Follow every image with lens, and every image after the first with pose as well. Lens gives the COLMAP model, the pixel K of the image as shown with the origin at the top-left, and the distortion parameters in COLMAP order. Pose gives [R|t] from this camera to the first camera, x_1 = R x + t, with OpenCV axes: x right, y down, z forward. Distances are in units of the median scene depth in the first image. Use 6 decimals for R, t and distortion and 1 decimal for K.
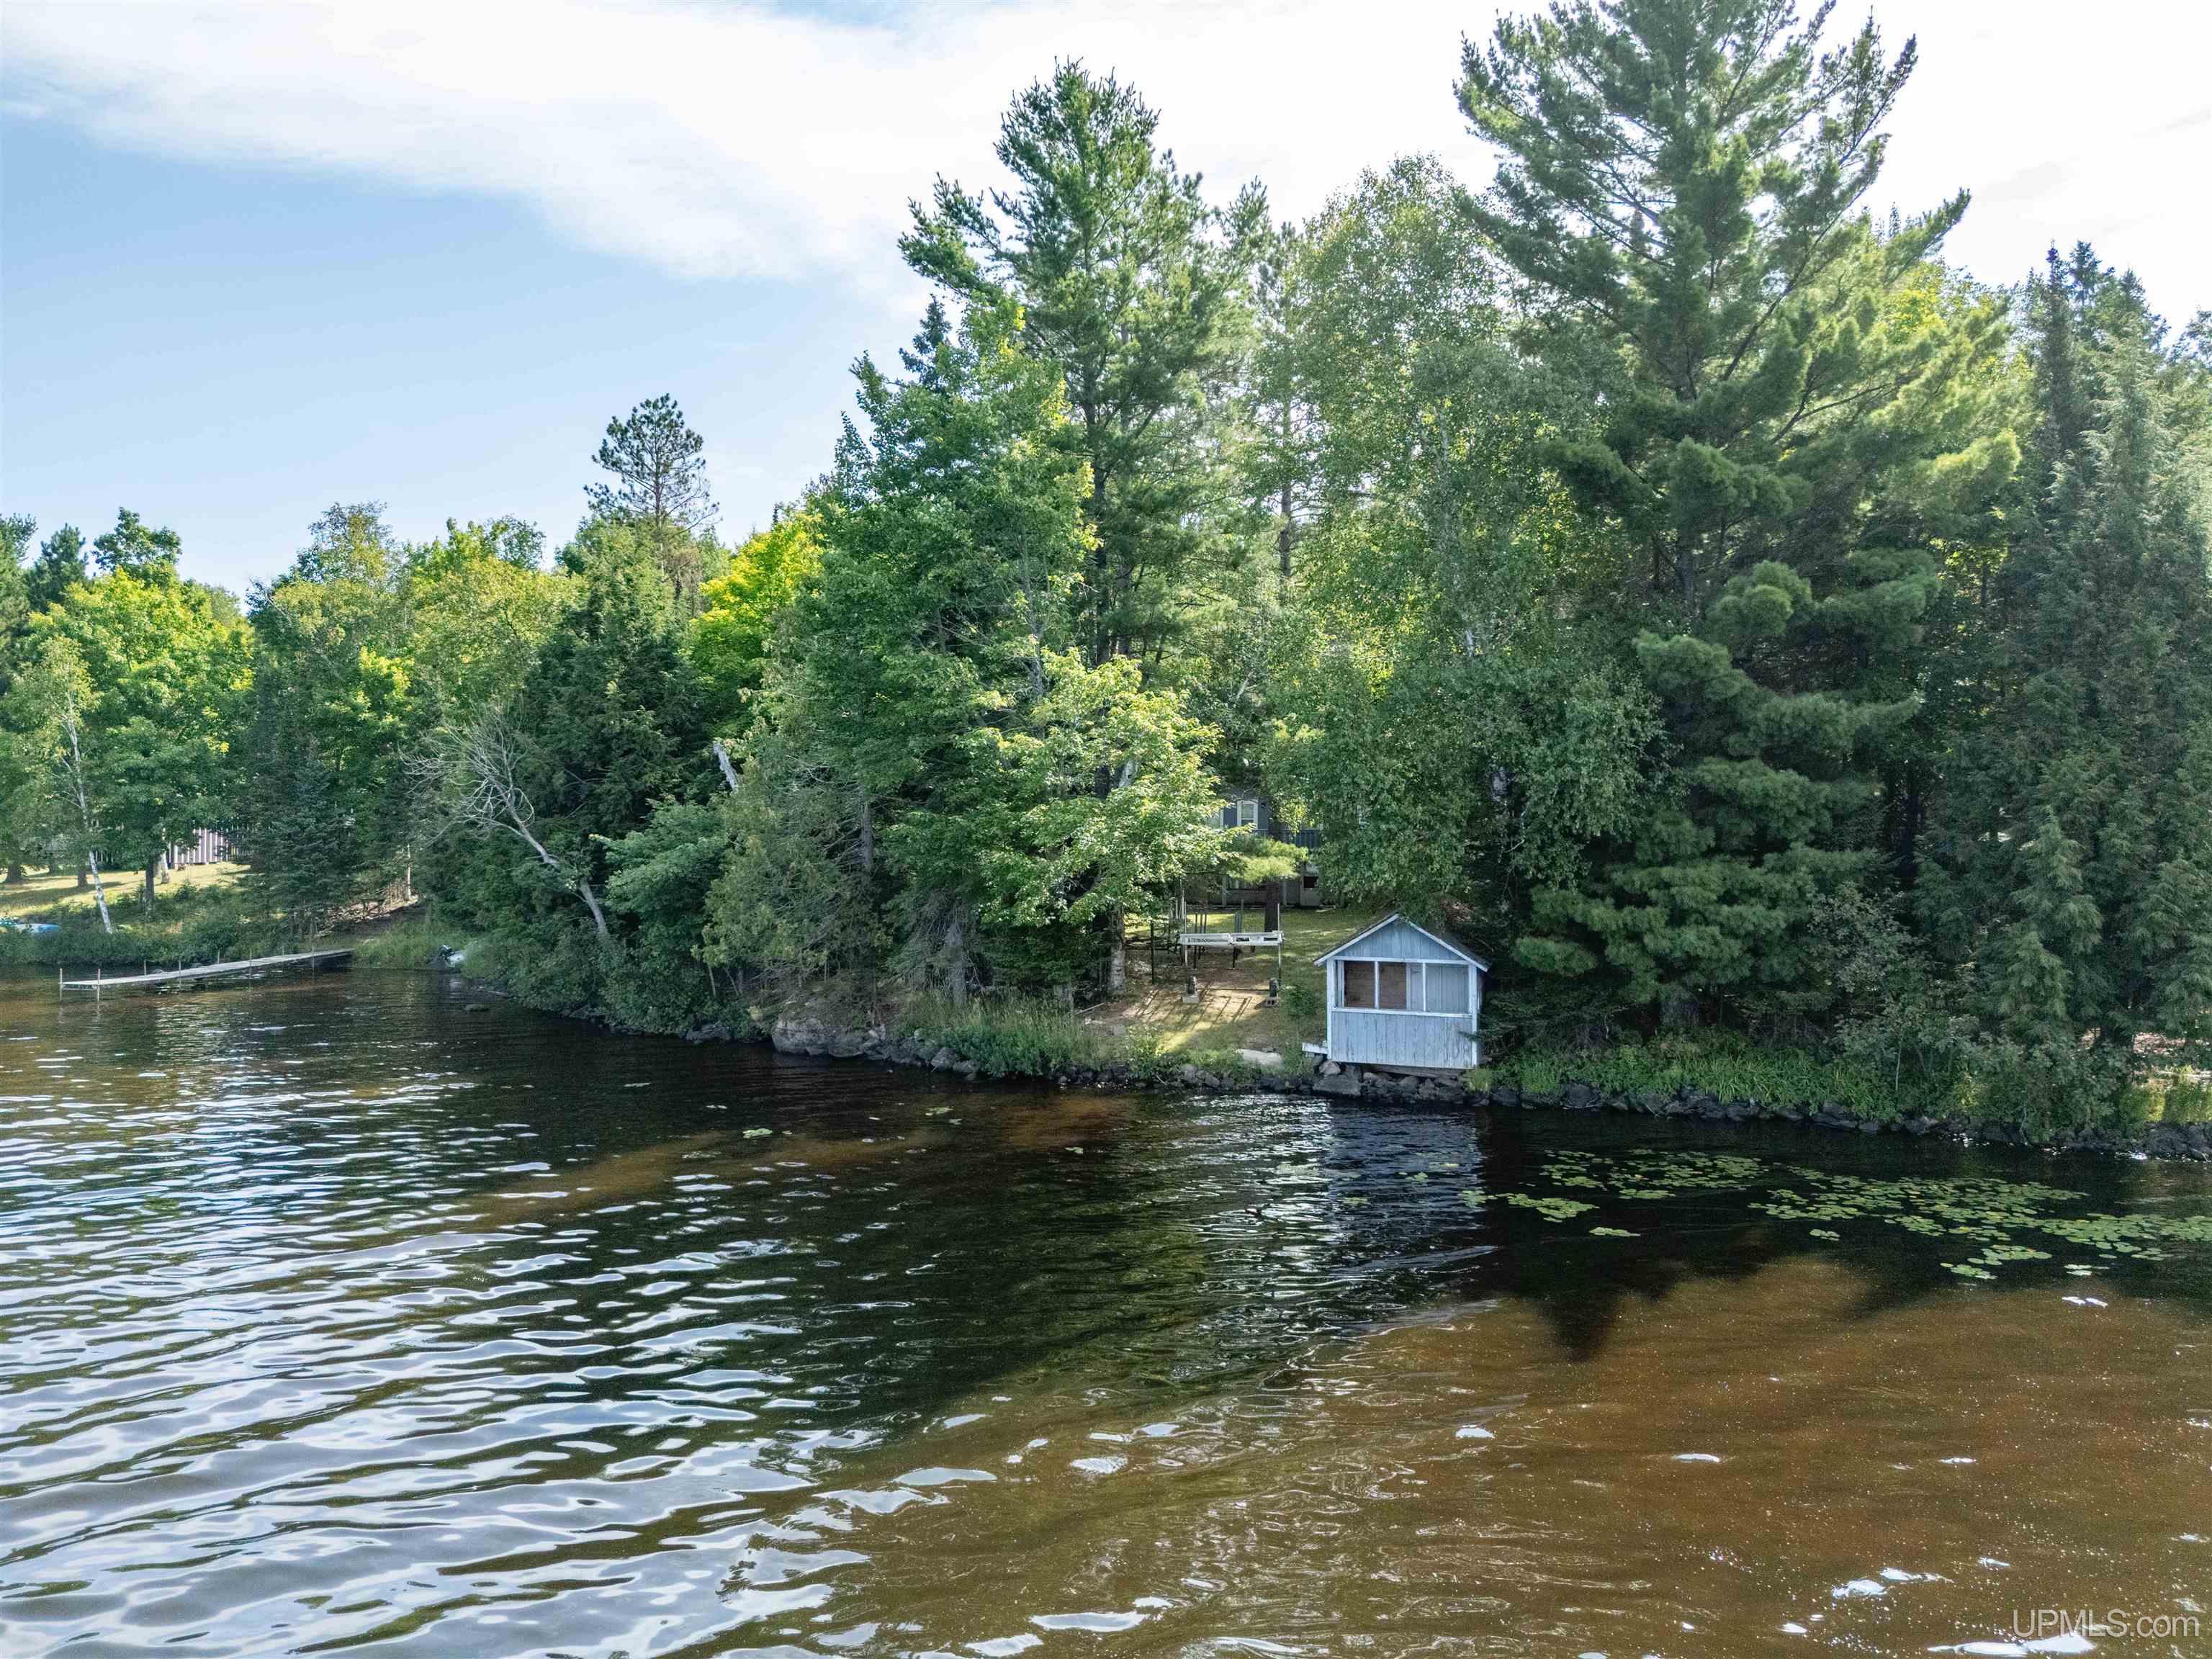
lens RADIAL K [[1646.9, 0, 1104.7], [0, 1646.9, 833.1], [0, 0, 1]] dist [0.053411, -0.034597]
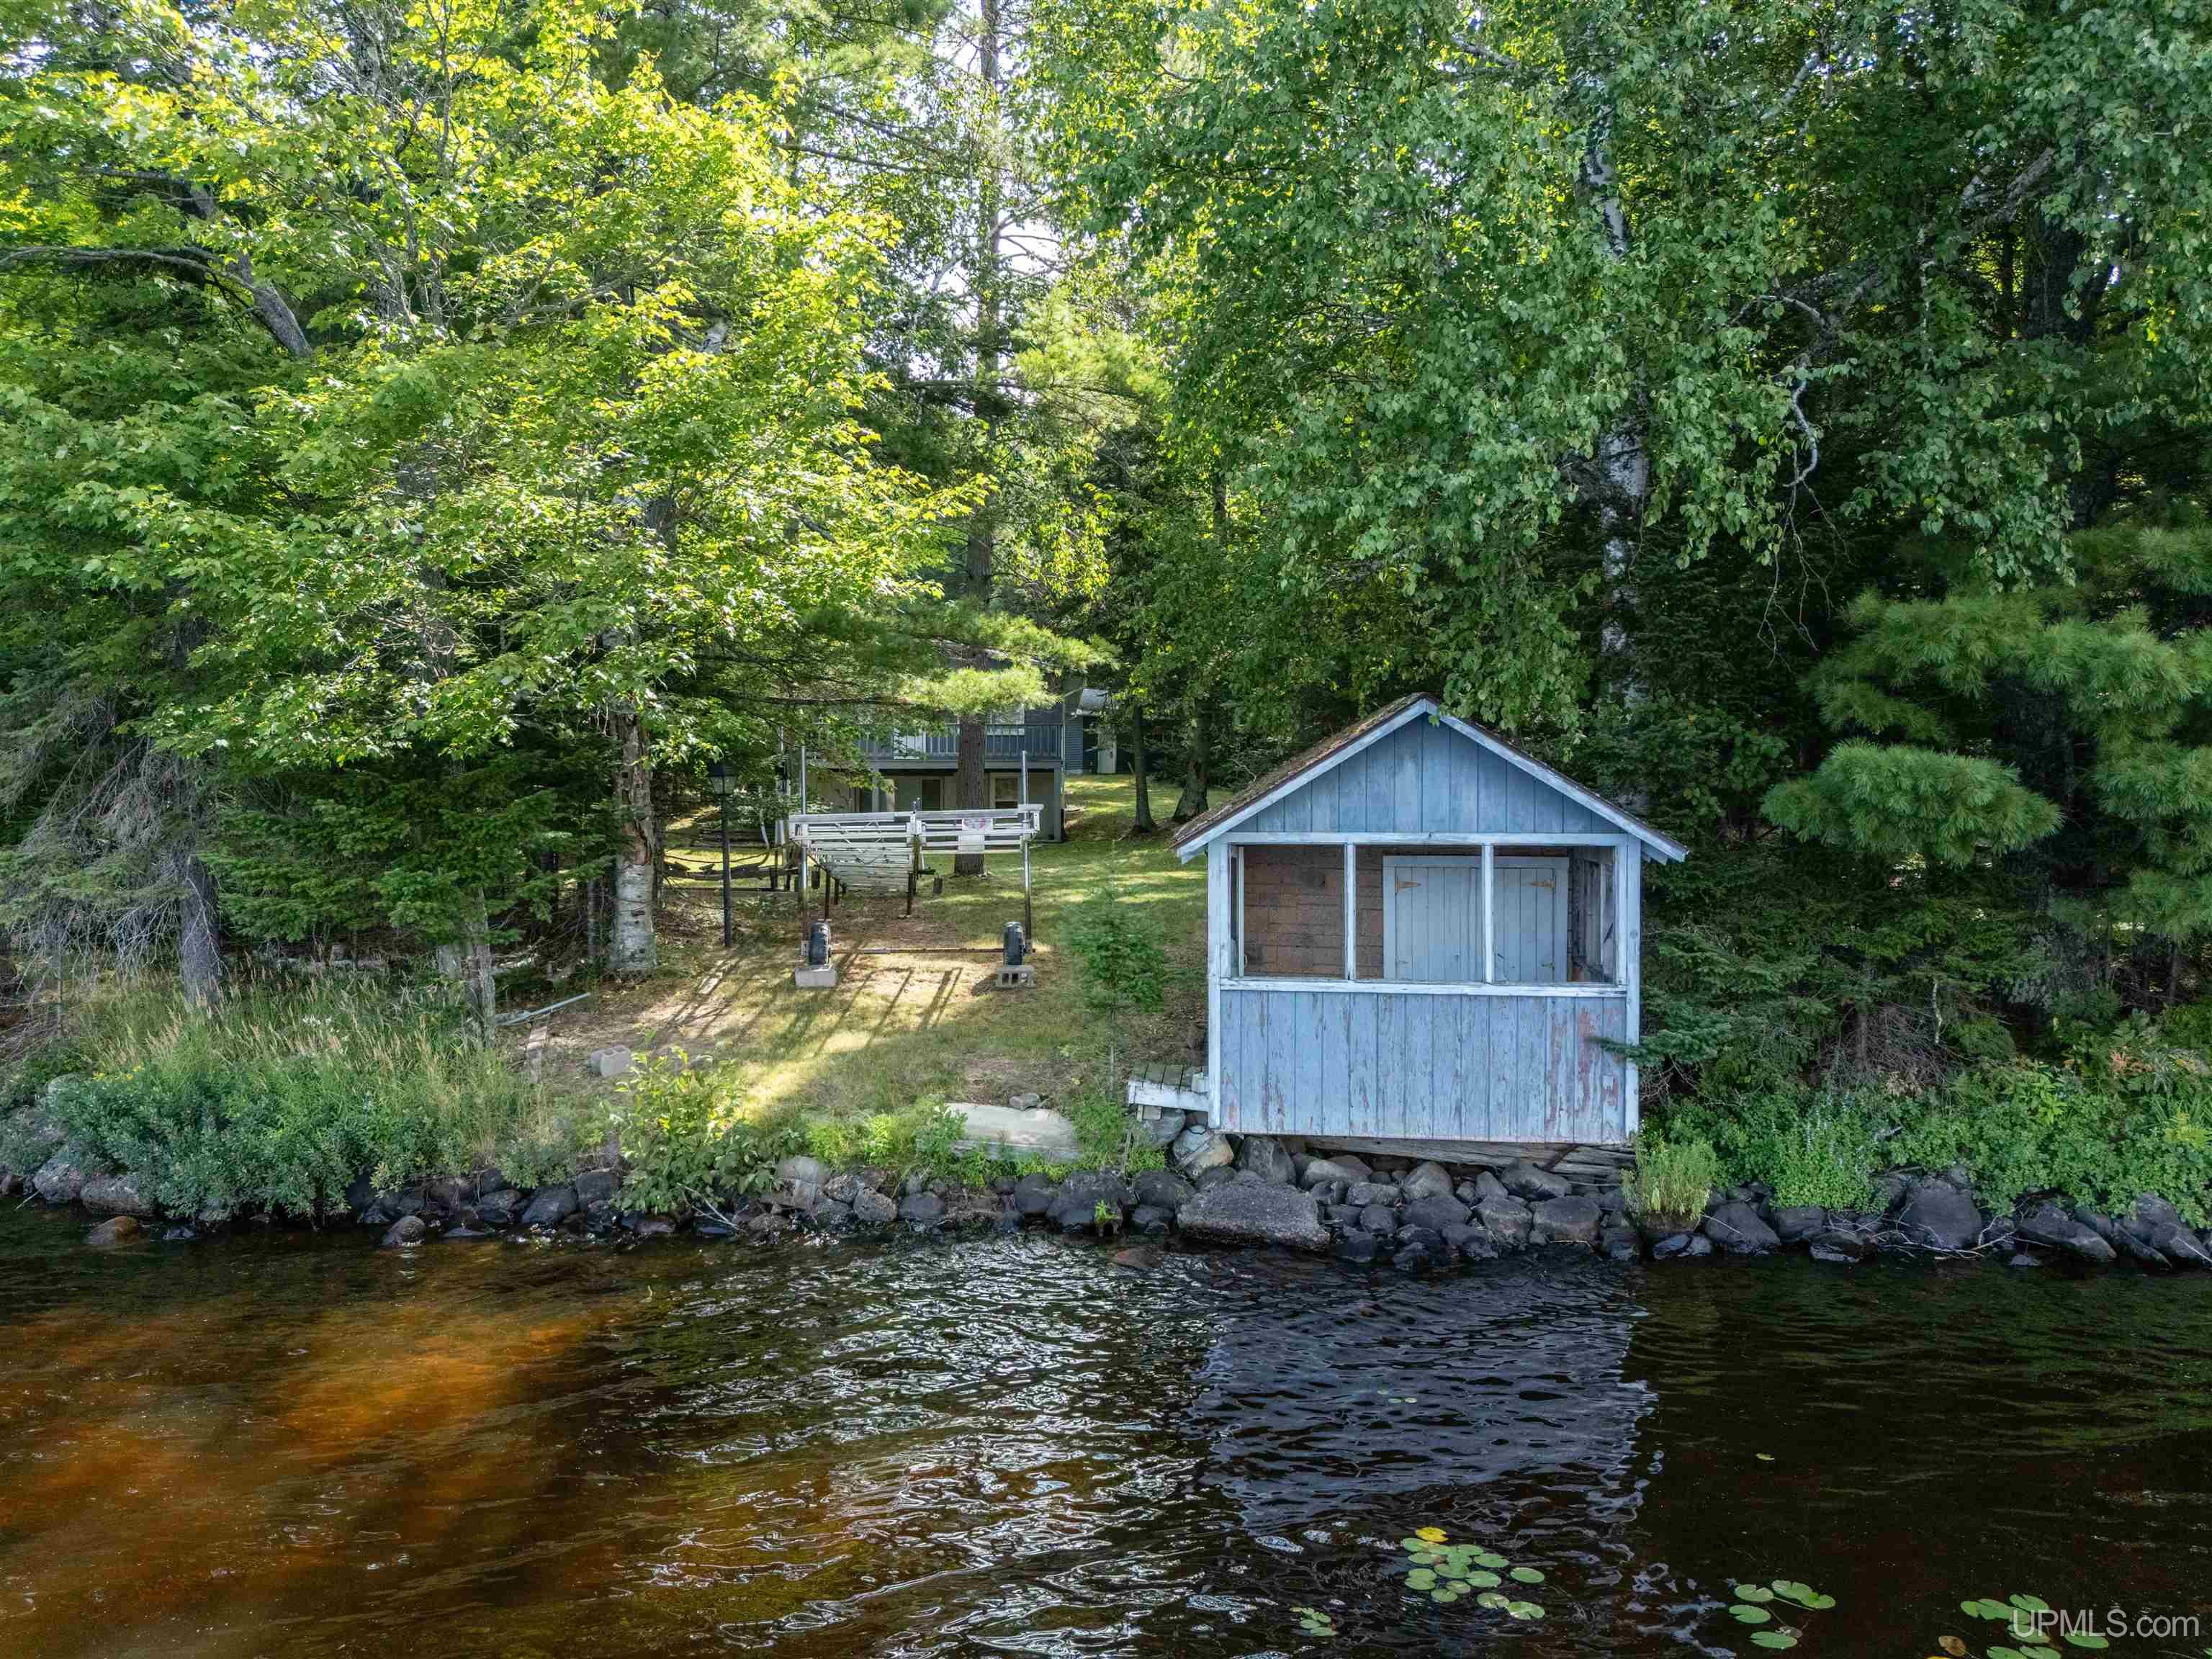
lens RADIAL K [[1646.9, 0, 1119.8], [0, 1646.9, 820.9], [0, 0, 1]] dist [0.053411, -0.034597]
pose [[0.974171, -0.002475, 0.225799, 0.035869], [0.004244, 0.999964, -0.007350, 0.070426], [-0.225773, 0.008118, 0.974146, 0.628219]]
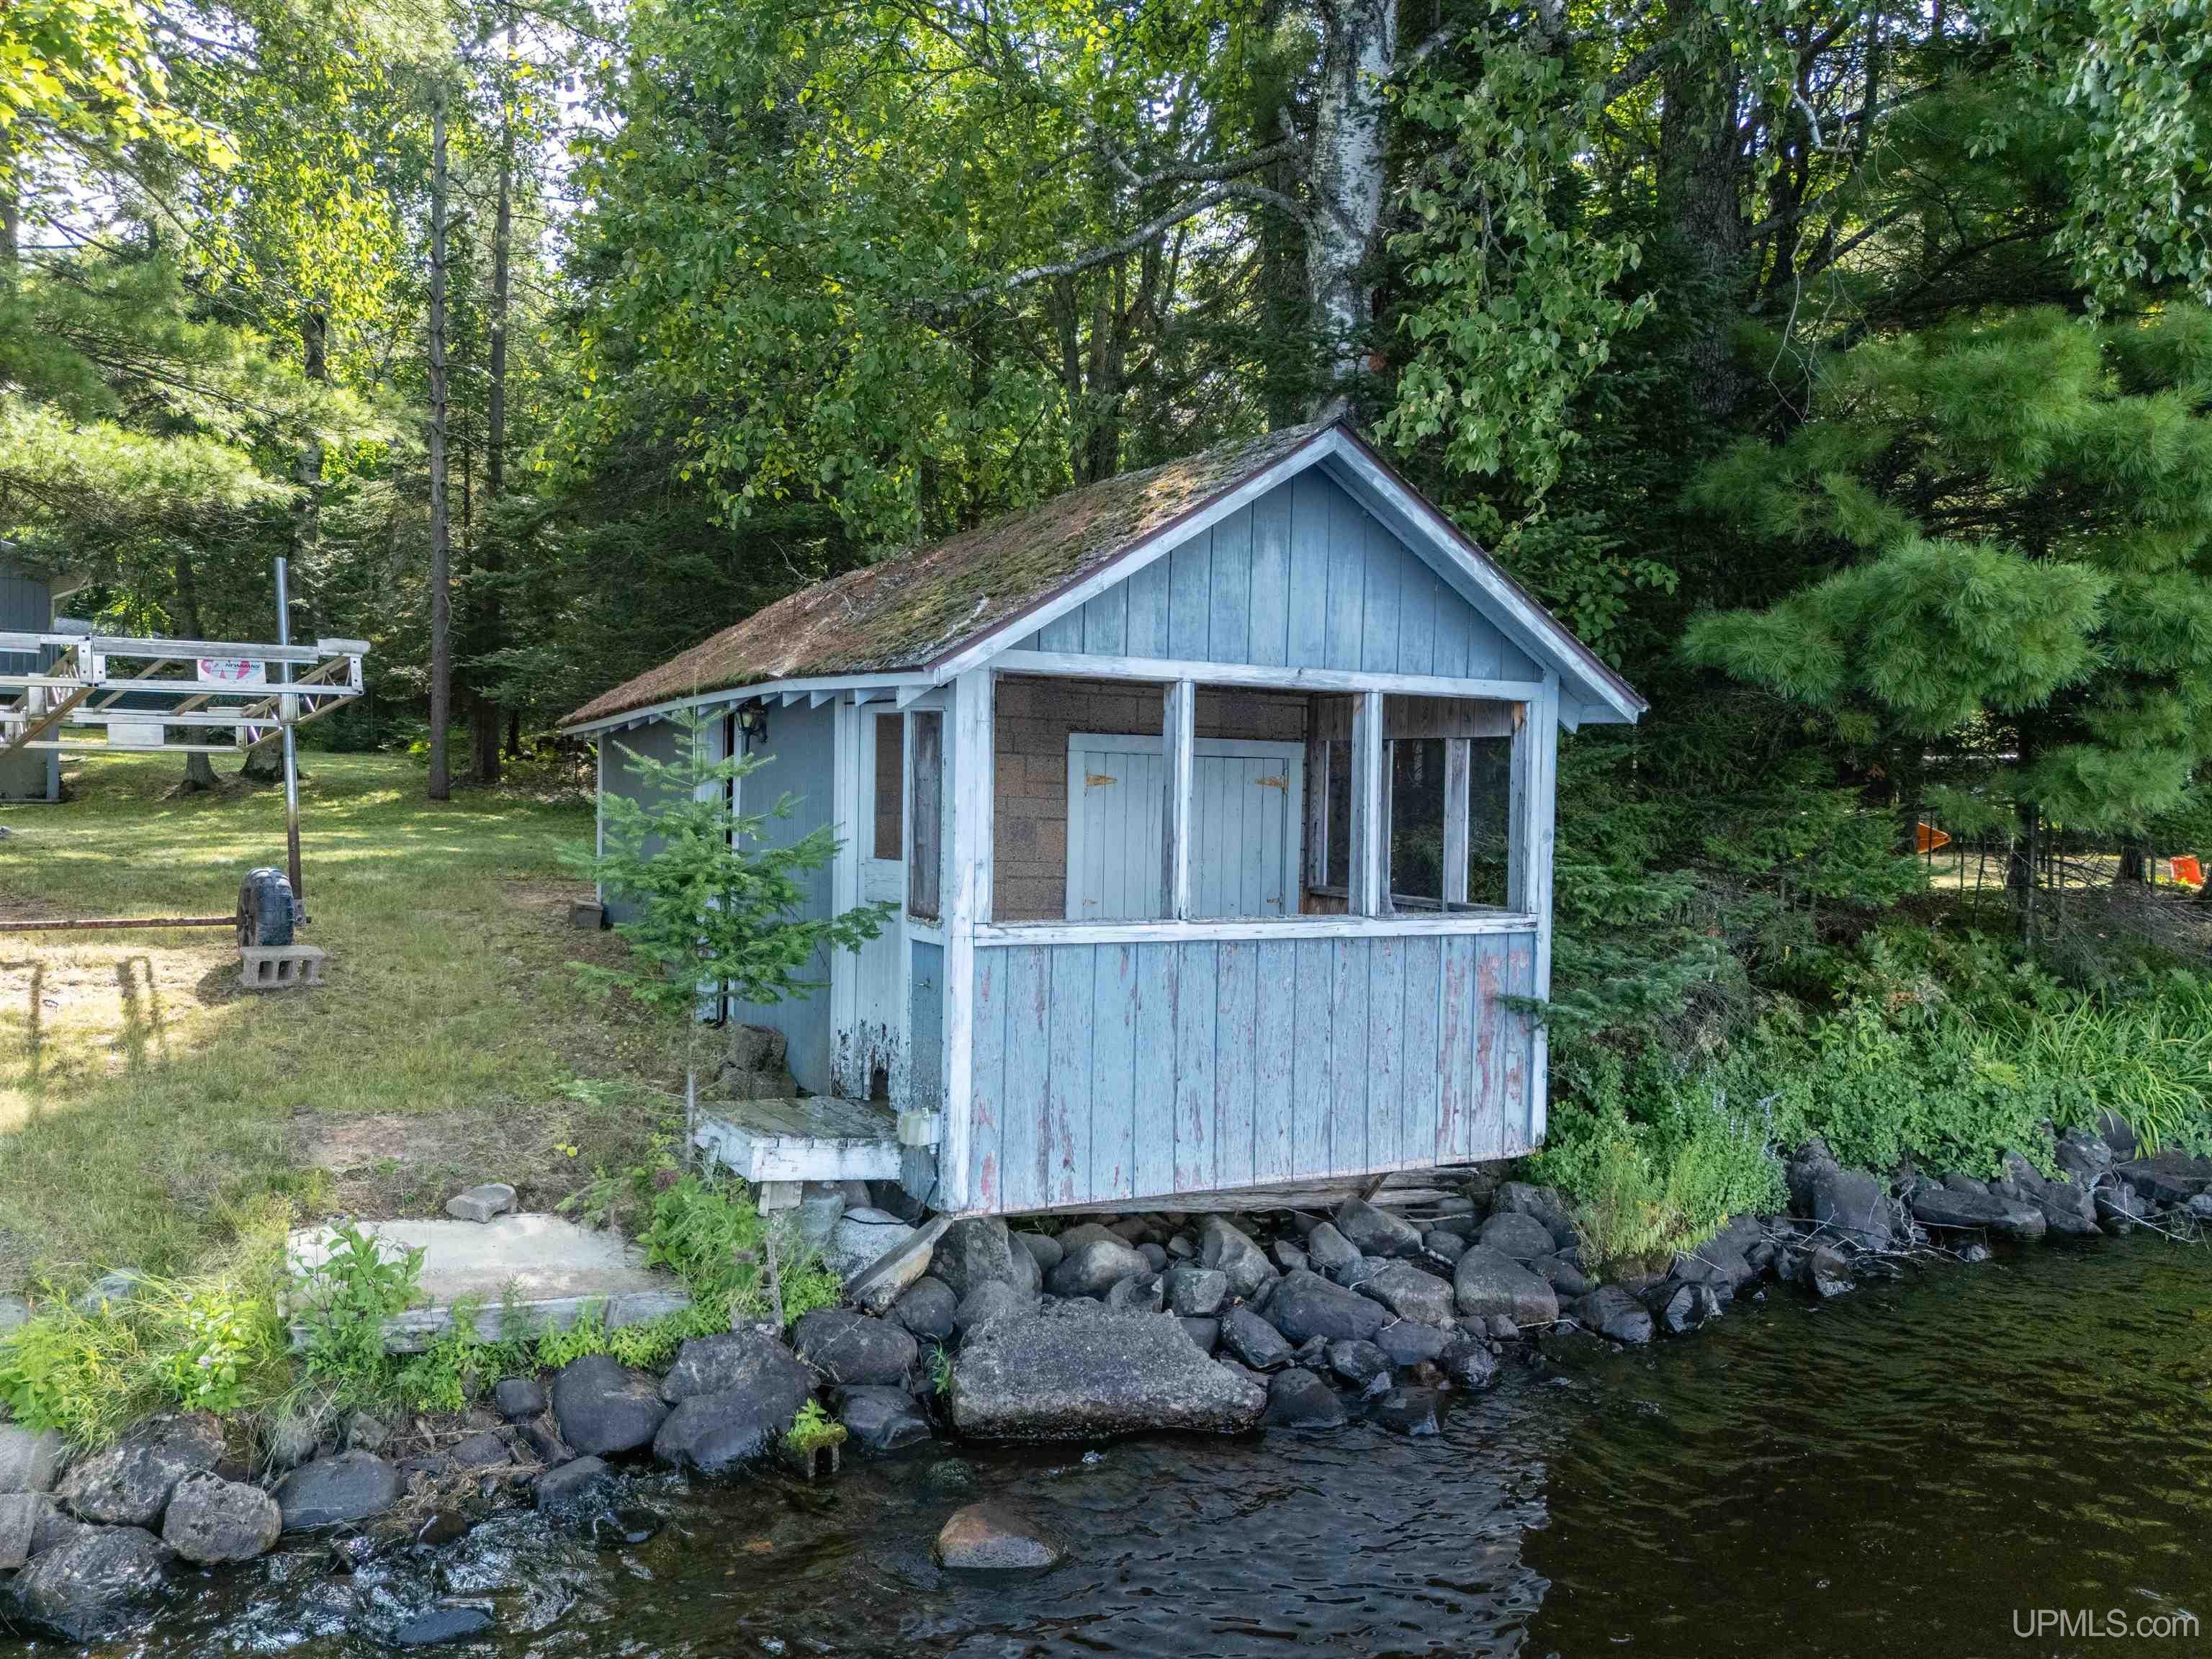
lens RADIAL K [[1646.9, 0, 1115.9], [0, 1646.9, 816.1], [0, 0, 1]] dist [0.053411, -0.034597]
pose [[0.680656, 0.004839, 0.732588, 0.012712], [0.001898, 0.999963, -0.008369, 0.089747], [-0.732601, 0.007087, 0.680621, 0.816472]]
